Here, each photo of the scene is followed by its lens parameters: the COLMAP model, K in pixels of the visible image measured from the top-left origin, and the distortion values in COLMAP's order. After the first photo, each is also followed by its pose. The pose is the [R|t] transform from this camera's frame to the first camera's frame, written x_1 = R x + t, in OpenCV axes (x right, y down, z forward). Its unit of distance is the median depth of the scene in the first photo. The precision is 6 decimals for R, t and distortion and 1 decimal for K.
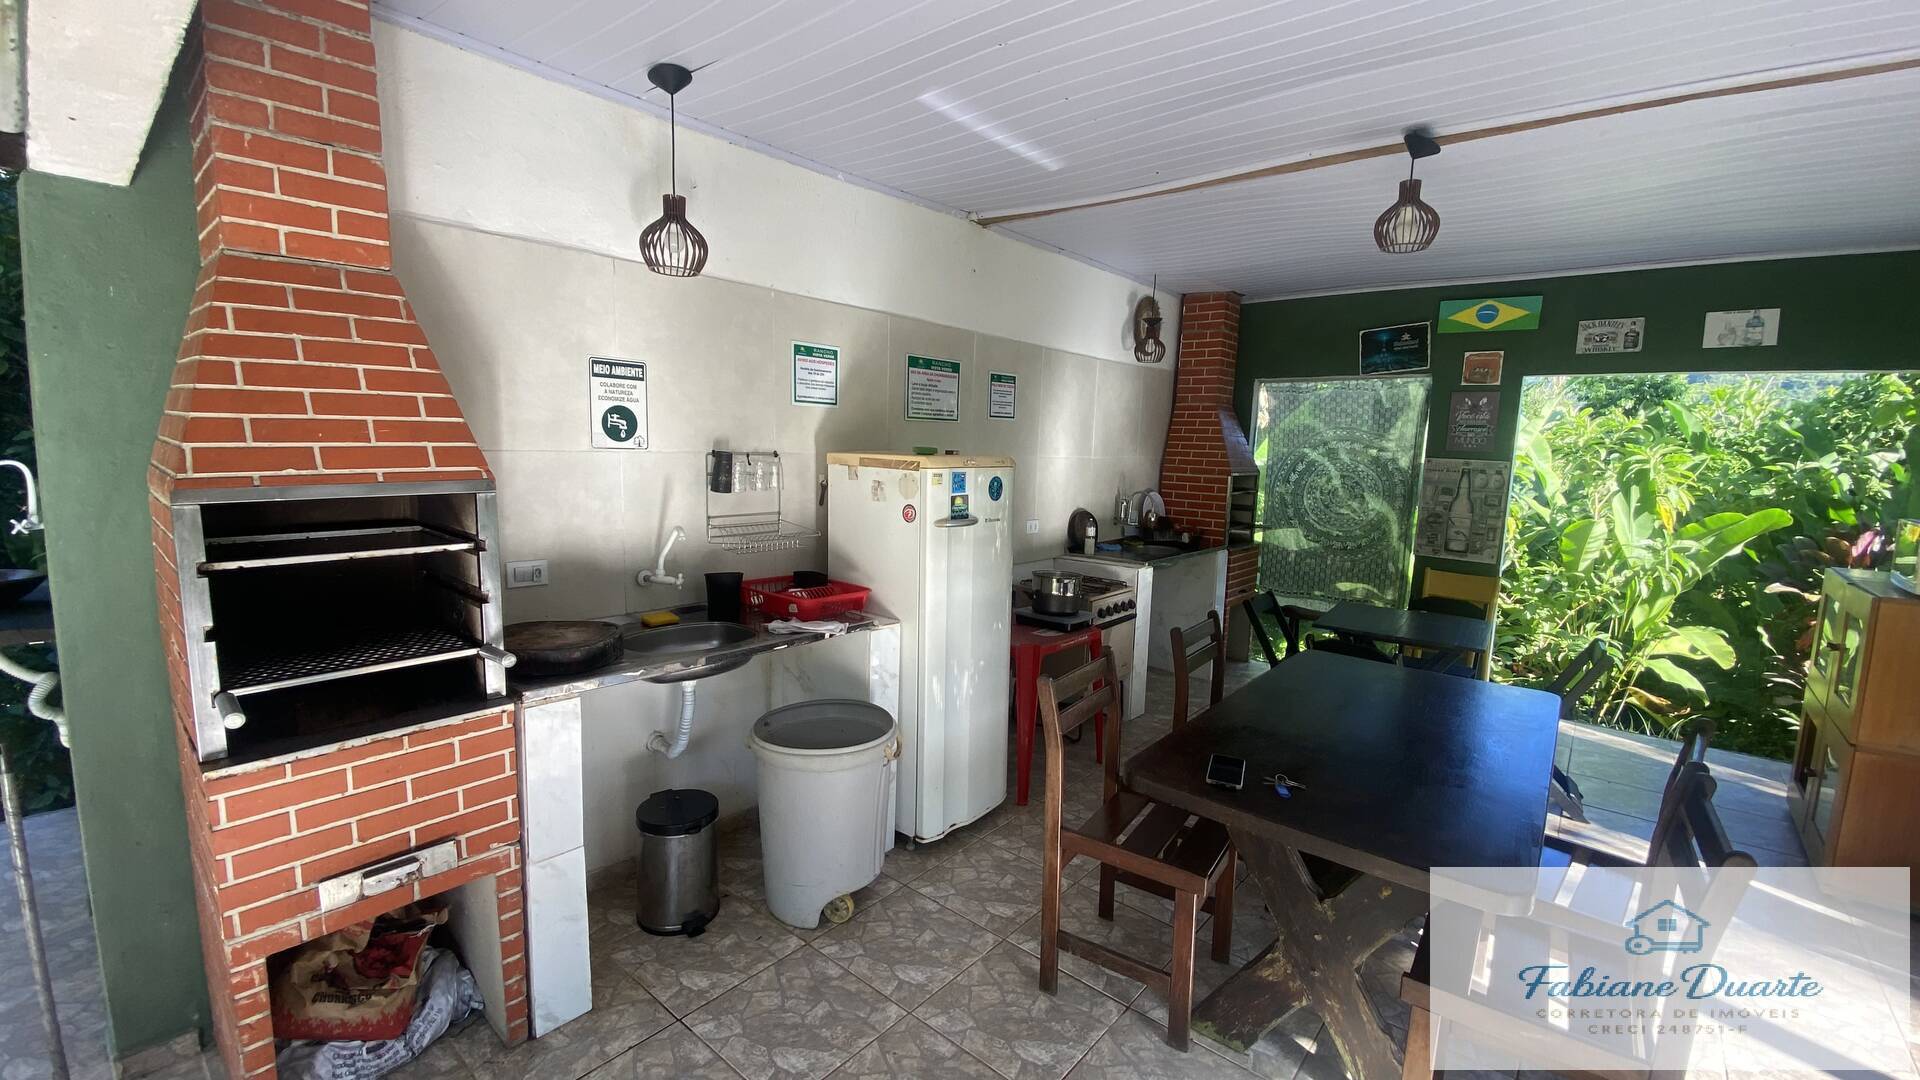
lens RADIAL K [[780.0, 0, 947.2], [0, 780.0, 544.2], [0, 0, 1]] dist [0.018512, -0.018813]
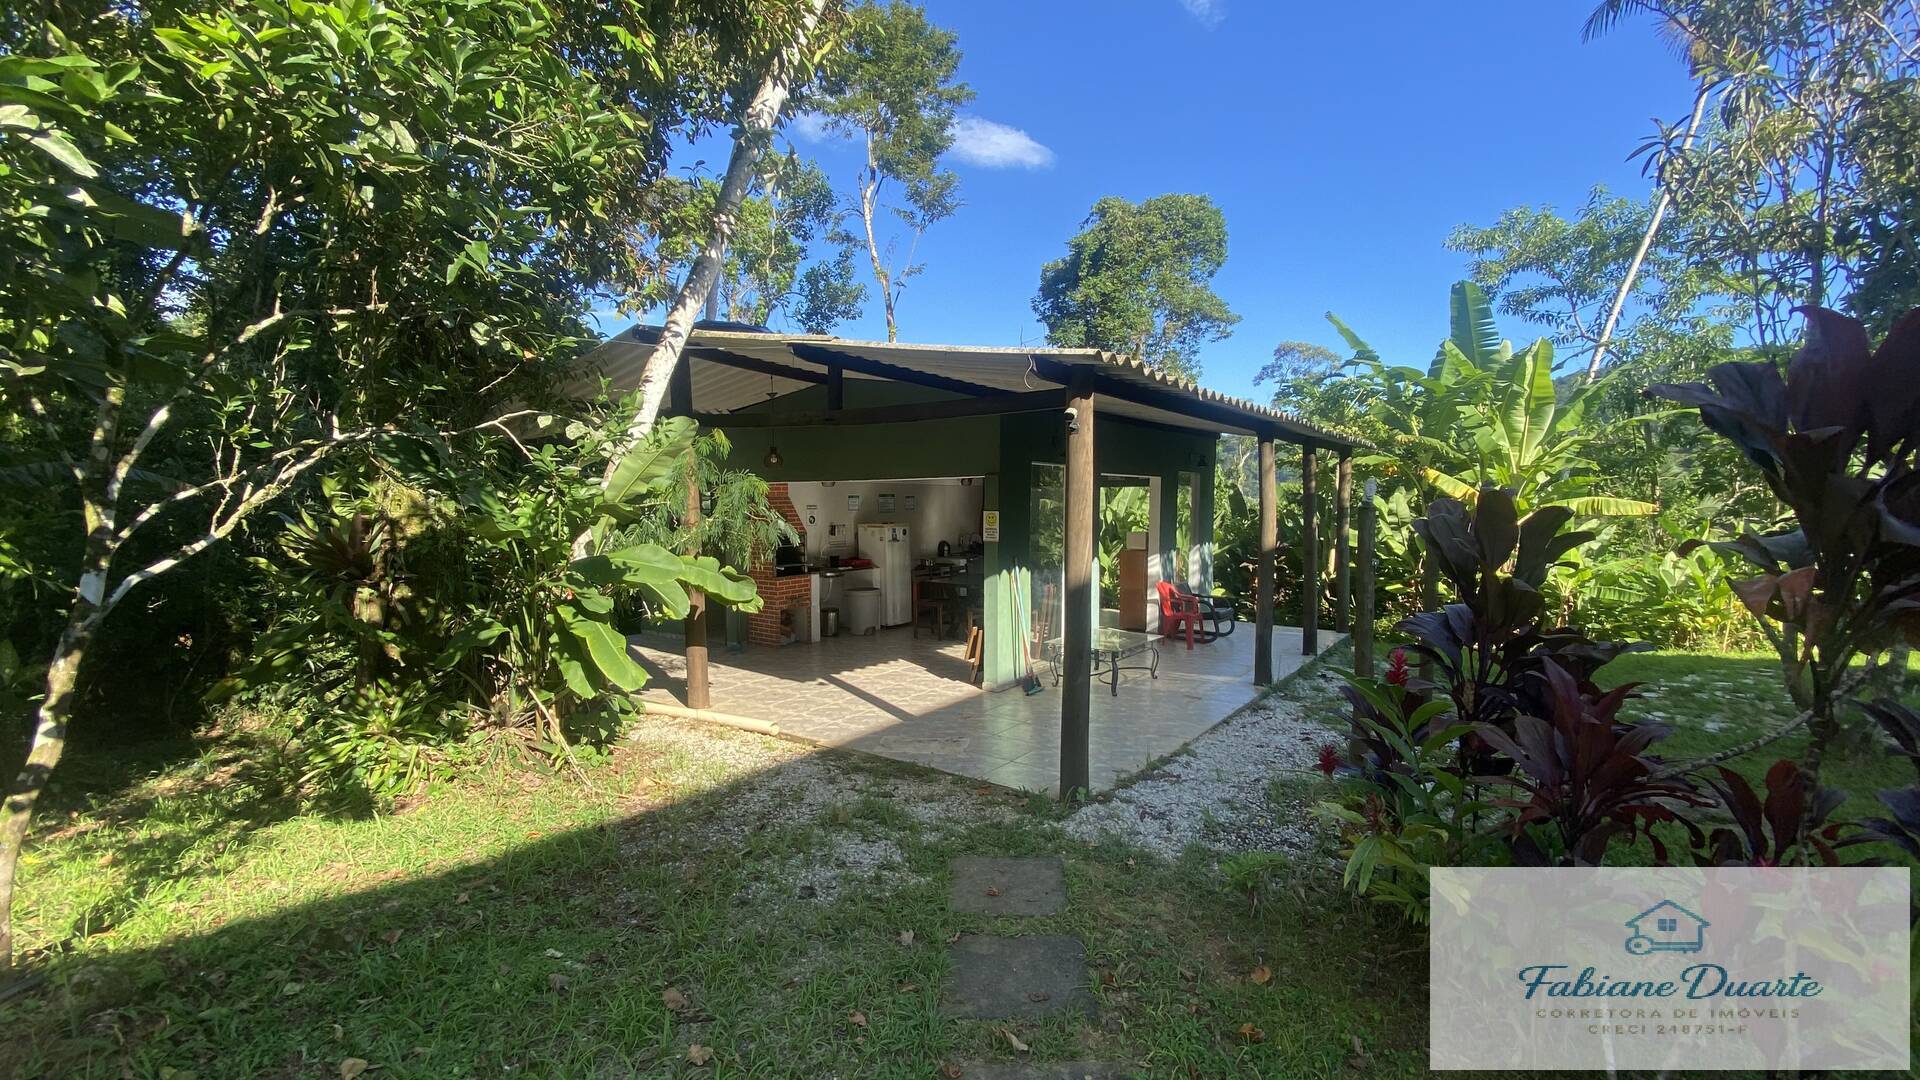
lens RADIAL K [[780.0, 0, 962.0], [0, 780.0, 542.4], [0, 0, 1]] dist [0.018512, -0.018813]
pose [[0.996598, -0.039162, 0.072516, 0.040442], [0.044633, 0.996151, -0.075433, 0.171302], [-0.069283, 0.078413, 0.994511, -1.719208]]
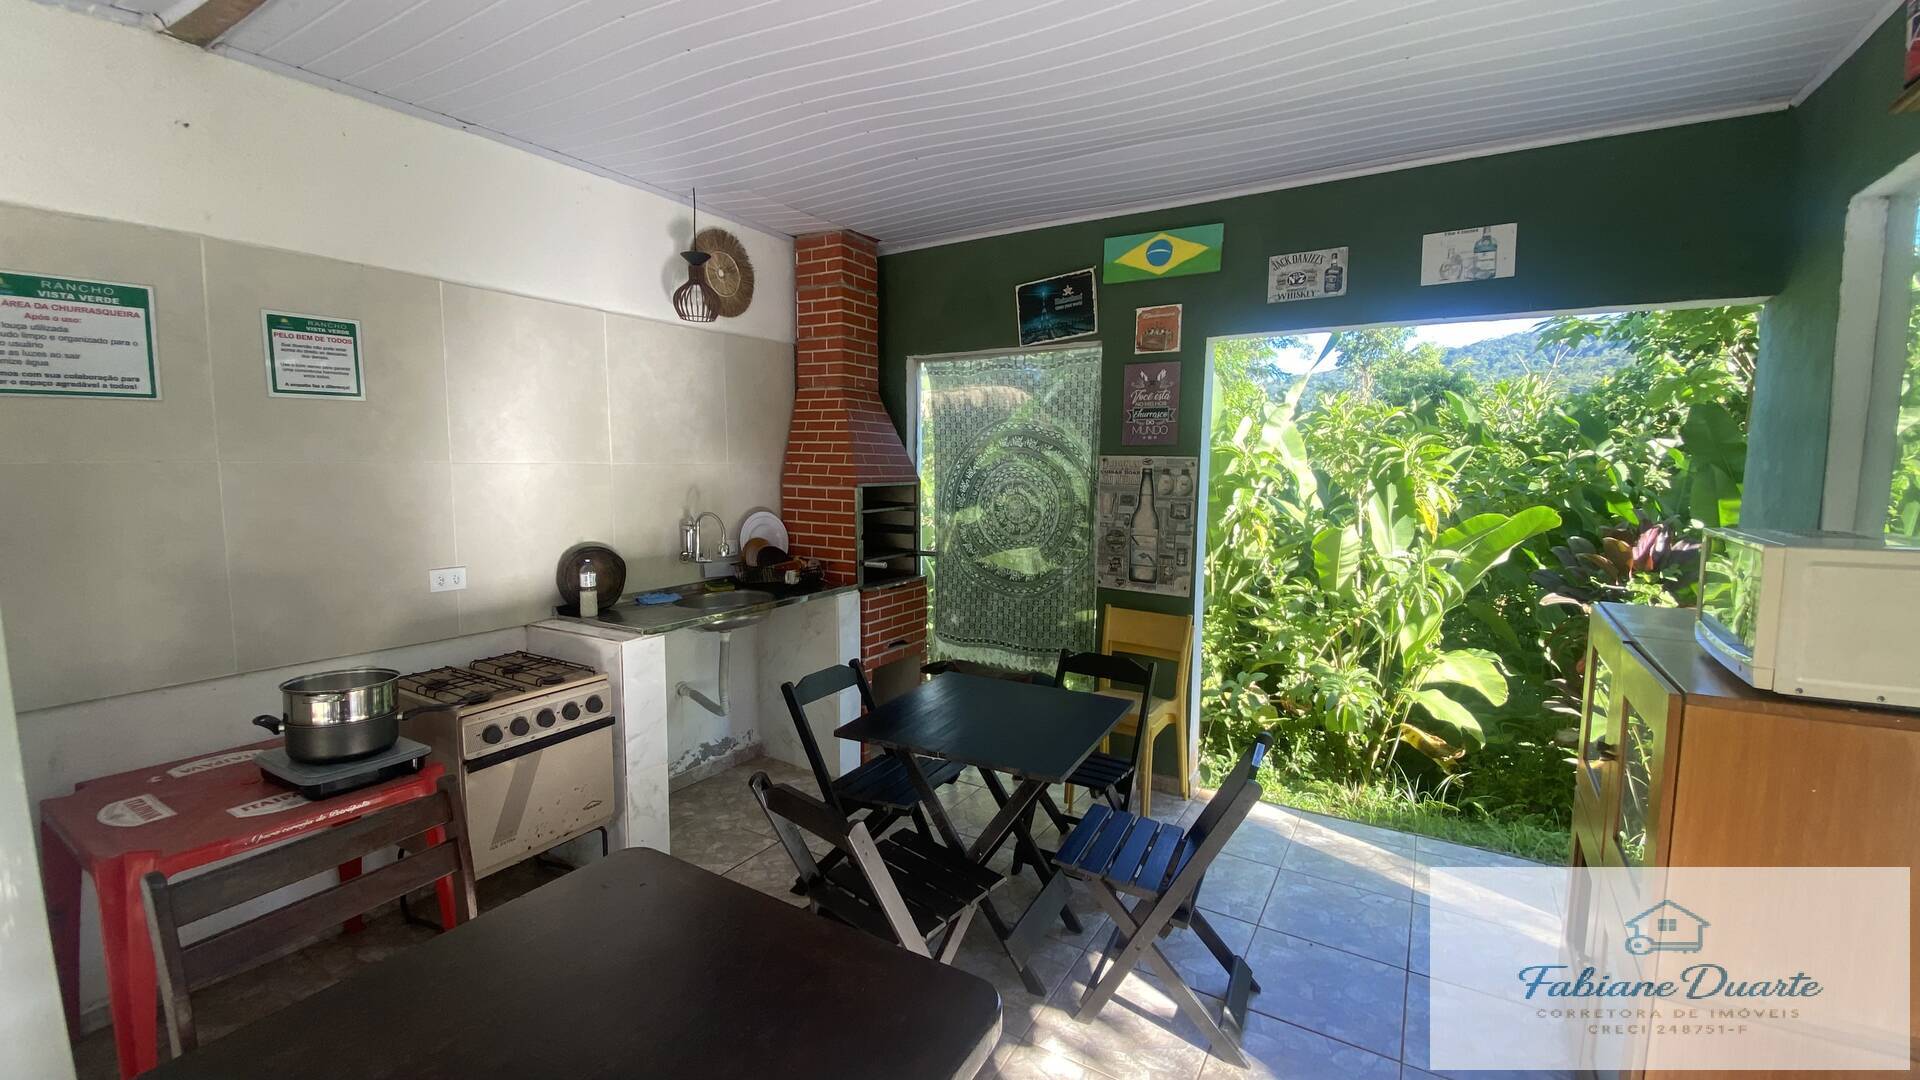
lens RADIAL K [[780.0, 0, 946.2], [0, 780.0, 544.0], [0, 0, 1]] dist [0.018512, -0.018813]
pose [[0.989123, -0.039486, 0.141690, 0.375988], [0.042323, 0.998958, -0.017061, -0.021618], [-0.140869, 0.022872, 0.989764, 0.315224]]
